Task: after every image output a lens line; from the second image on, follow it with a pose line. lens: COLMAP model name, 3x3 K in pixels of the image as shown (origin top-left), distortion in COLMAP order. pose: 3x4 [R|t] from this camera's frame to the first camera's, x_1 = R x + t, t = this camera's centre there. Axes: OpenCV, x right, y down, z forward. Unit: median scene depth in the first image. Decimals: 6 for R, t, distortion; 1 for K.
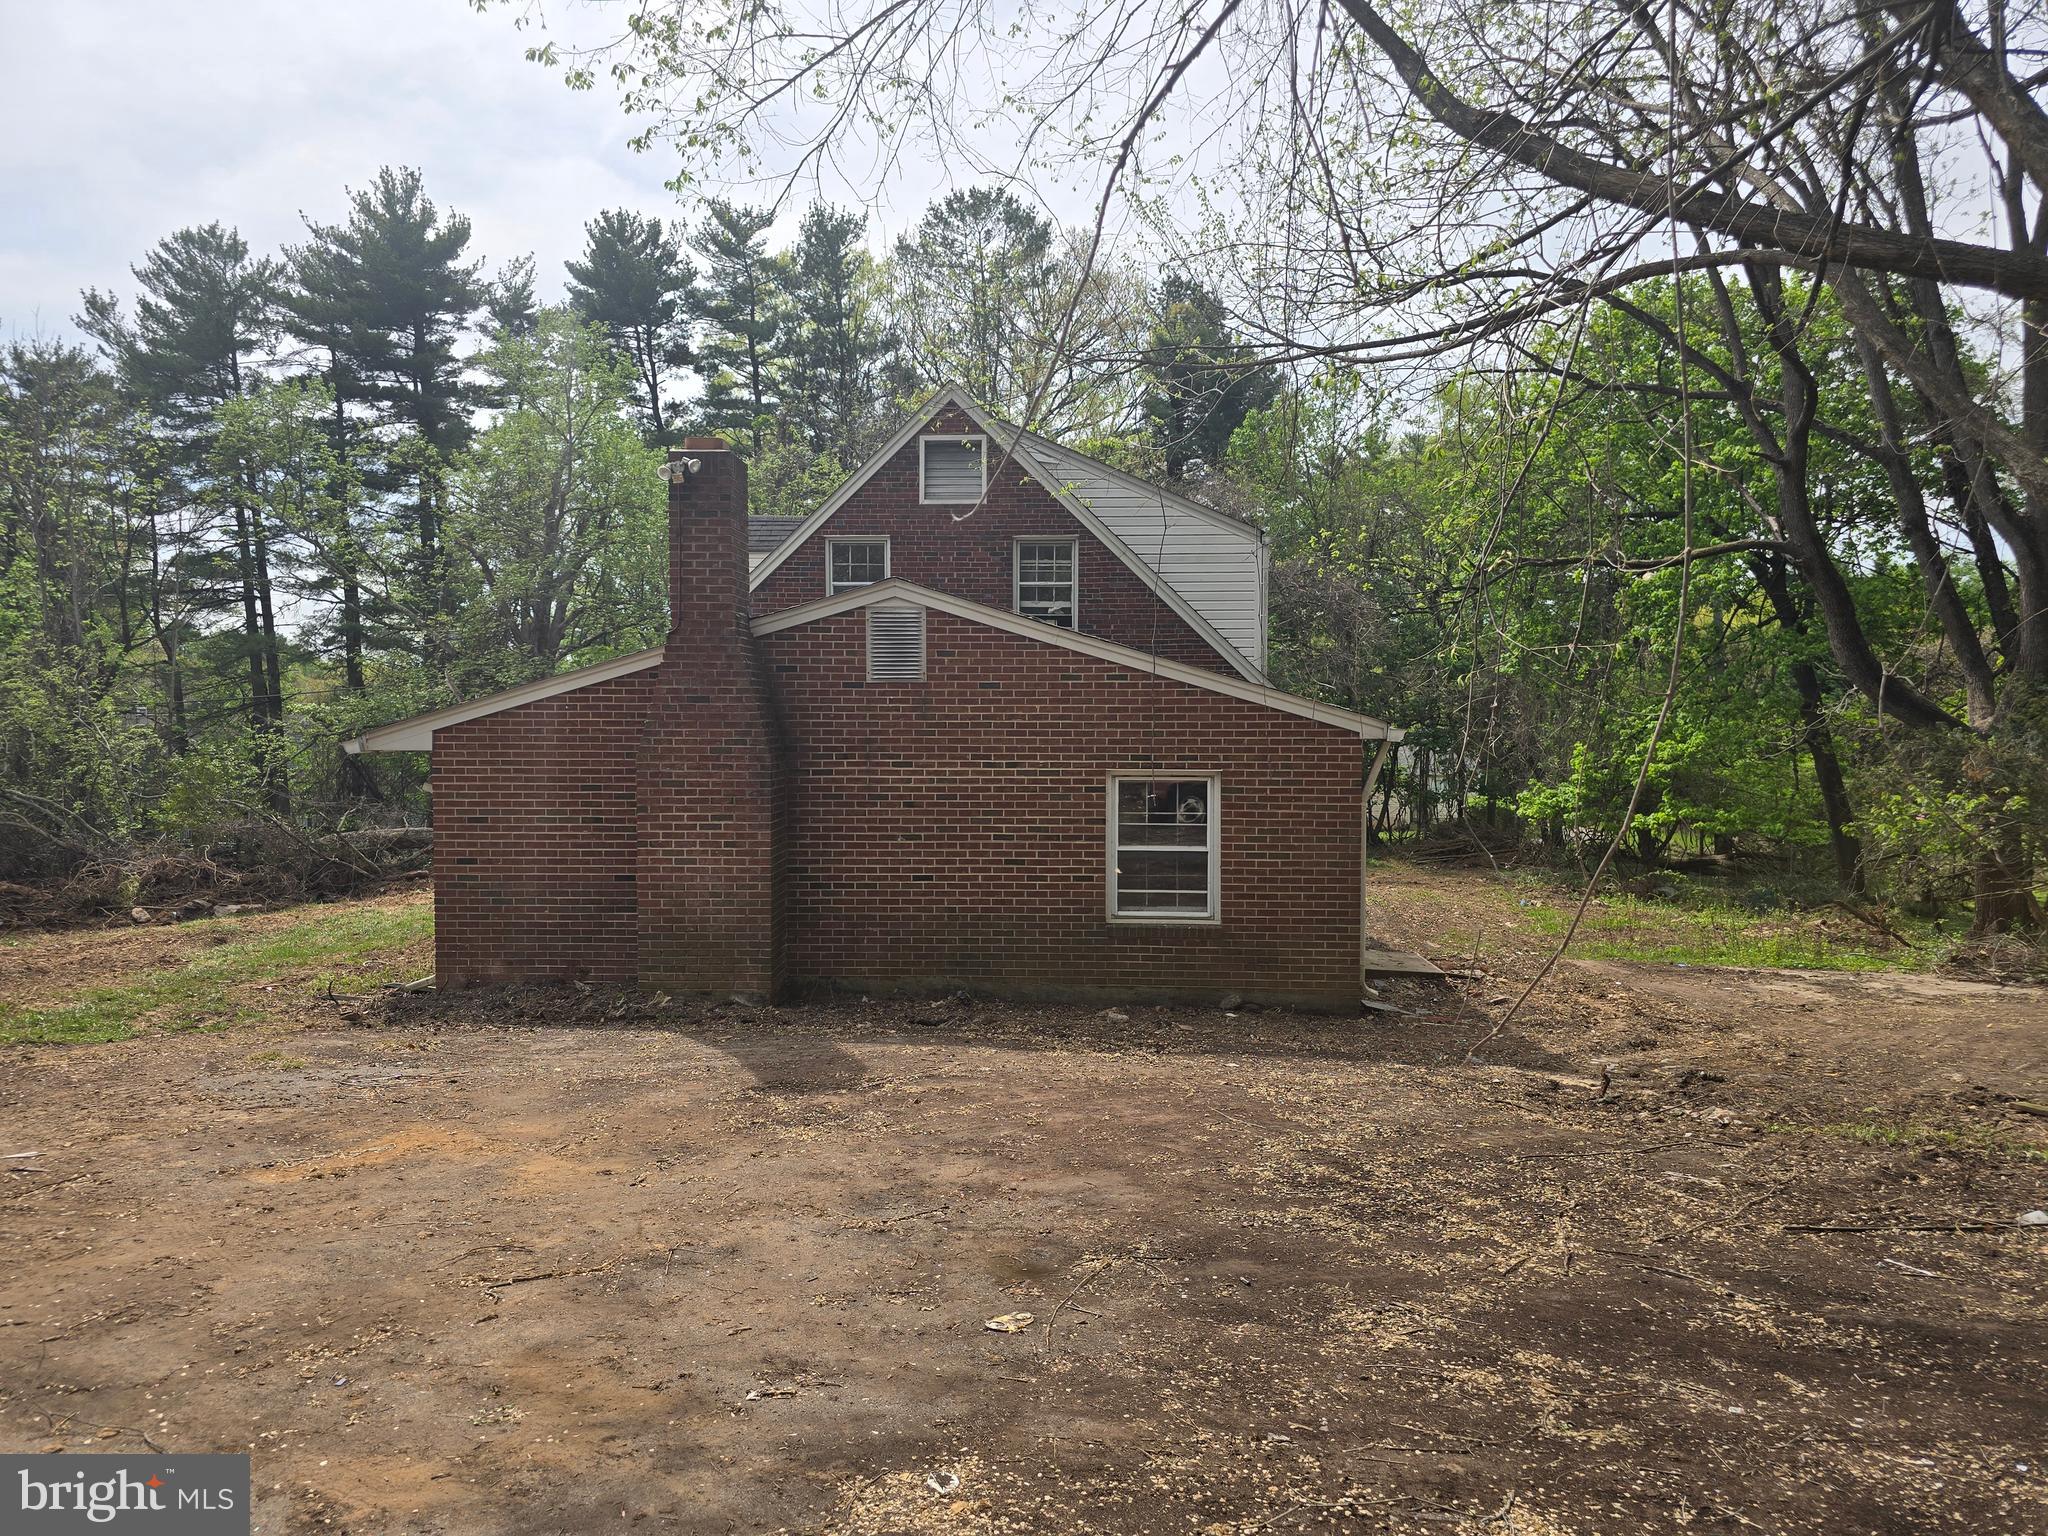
lens RADIAL K [[1374.1, 0, 1017.2], [0, 1374.1, 757.9], [0, 0, 1]] dist [0.060396, -0.056584]
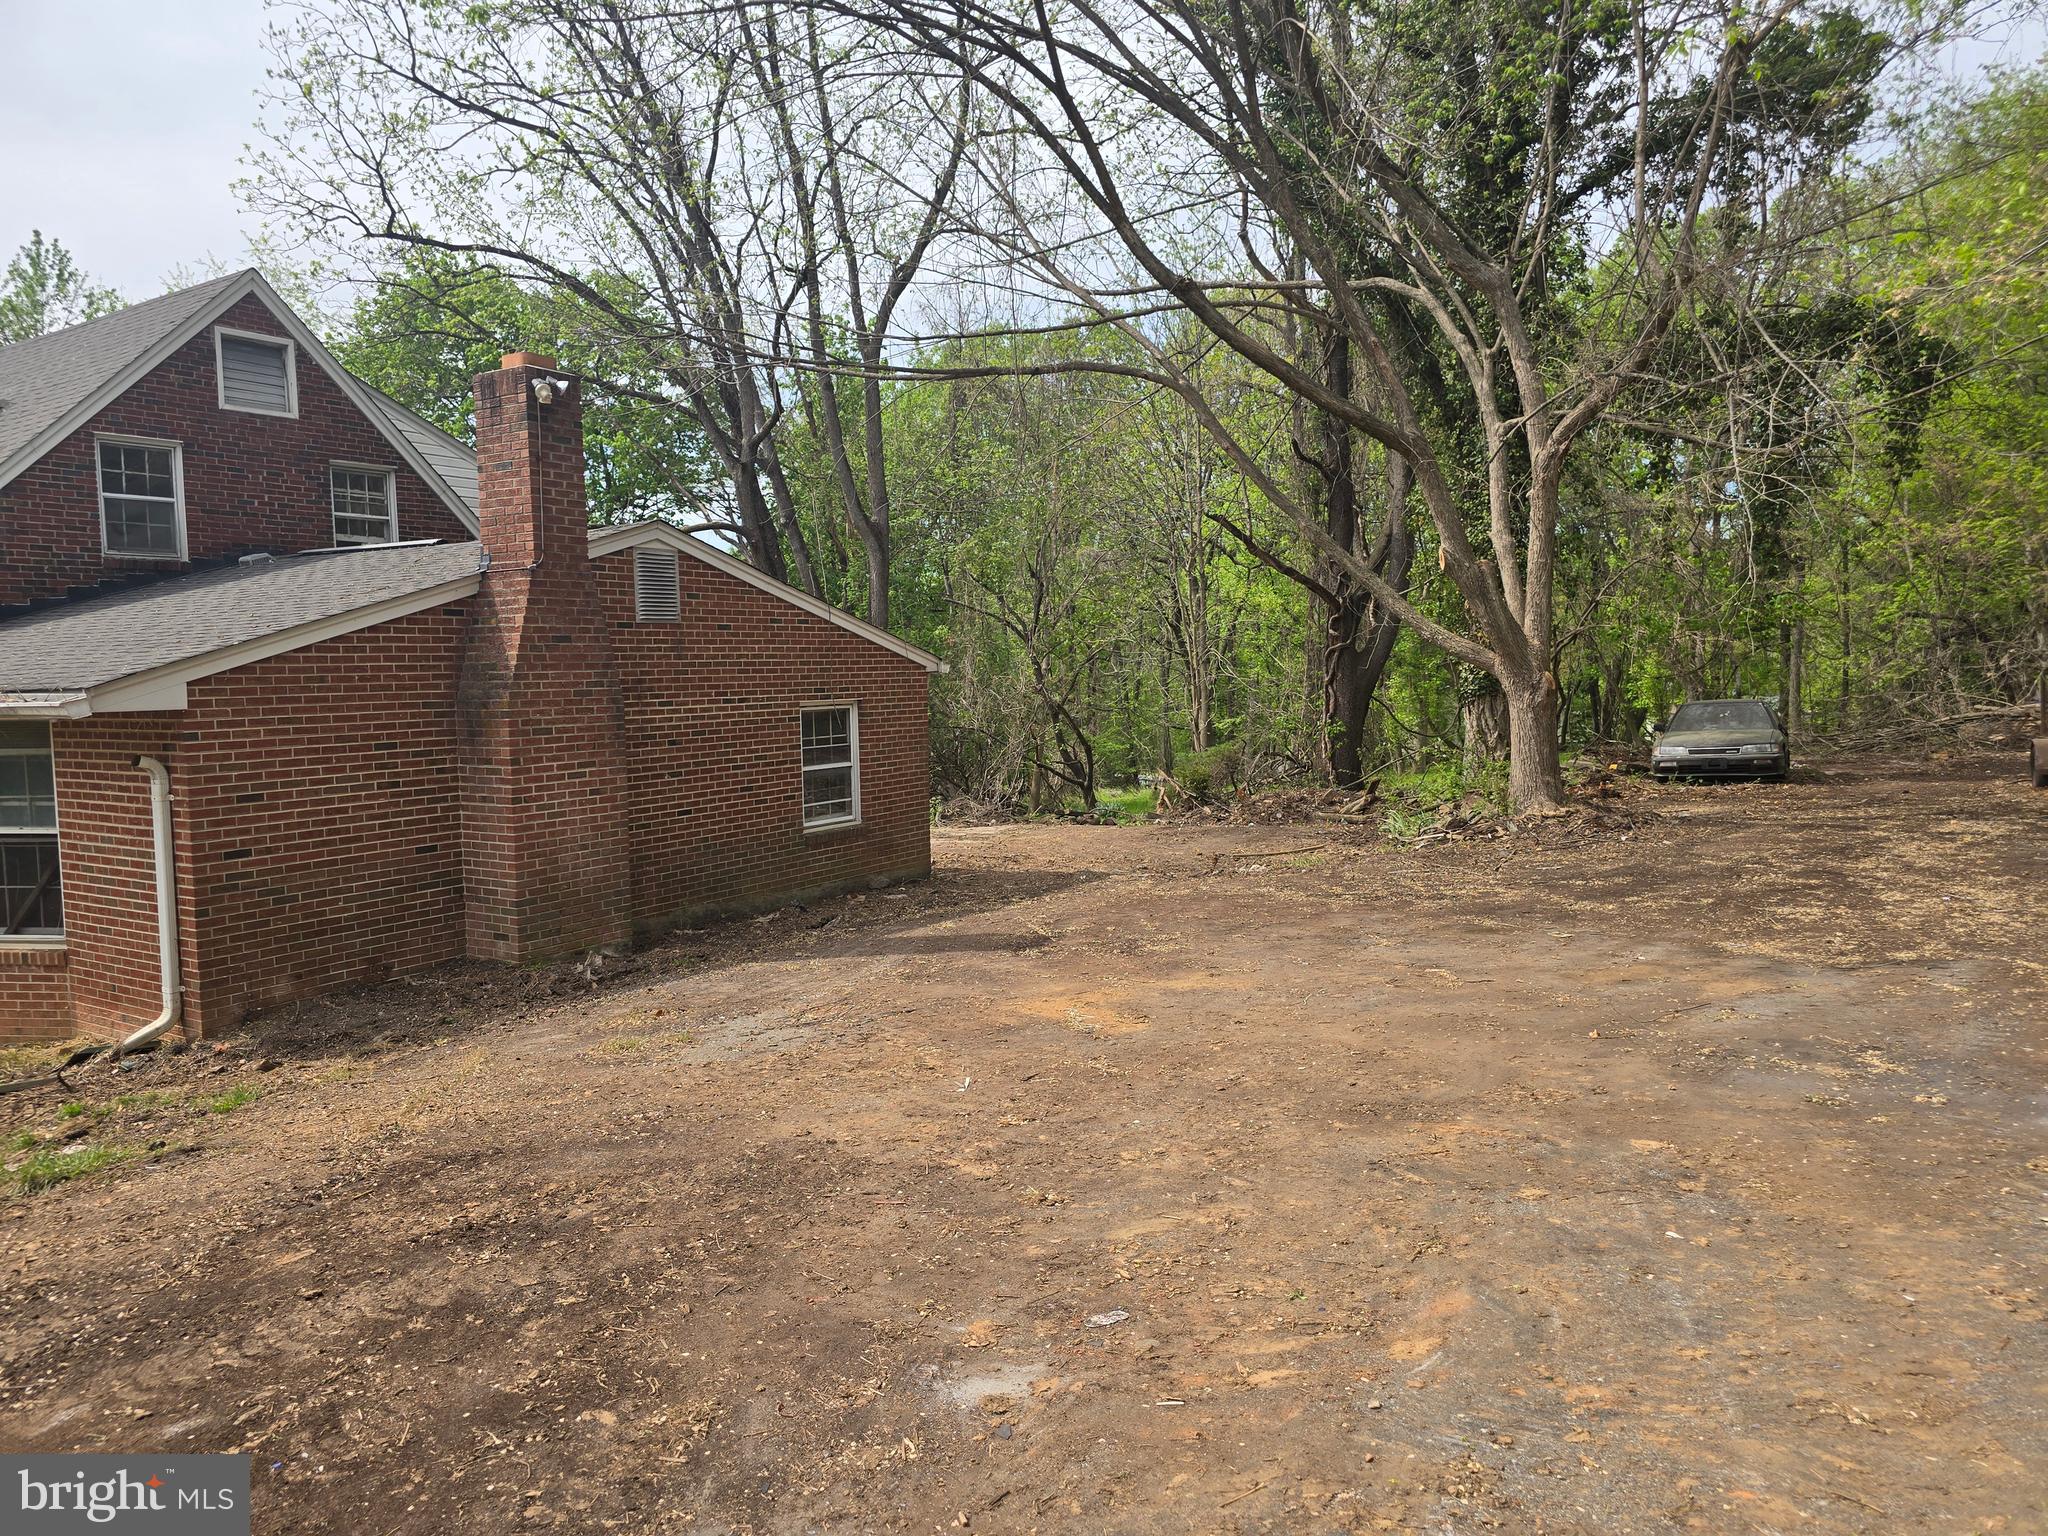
lens RADIAL K [[1374.1, 0, 1031.0], [0, 1374.1, 713.3], [0, 0, 1]] dist [0.060396, -0.056584]
pose [[0.517400, -0.044578, 0.854582, -0.819810], [0.044220, 0.998701, 0.025323, -0.002182], [-0.854600, 0.024688, 0.518700, 0.234719]]
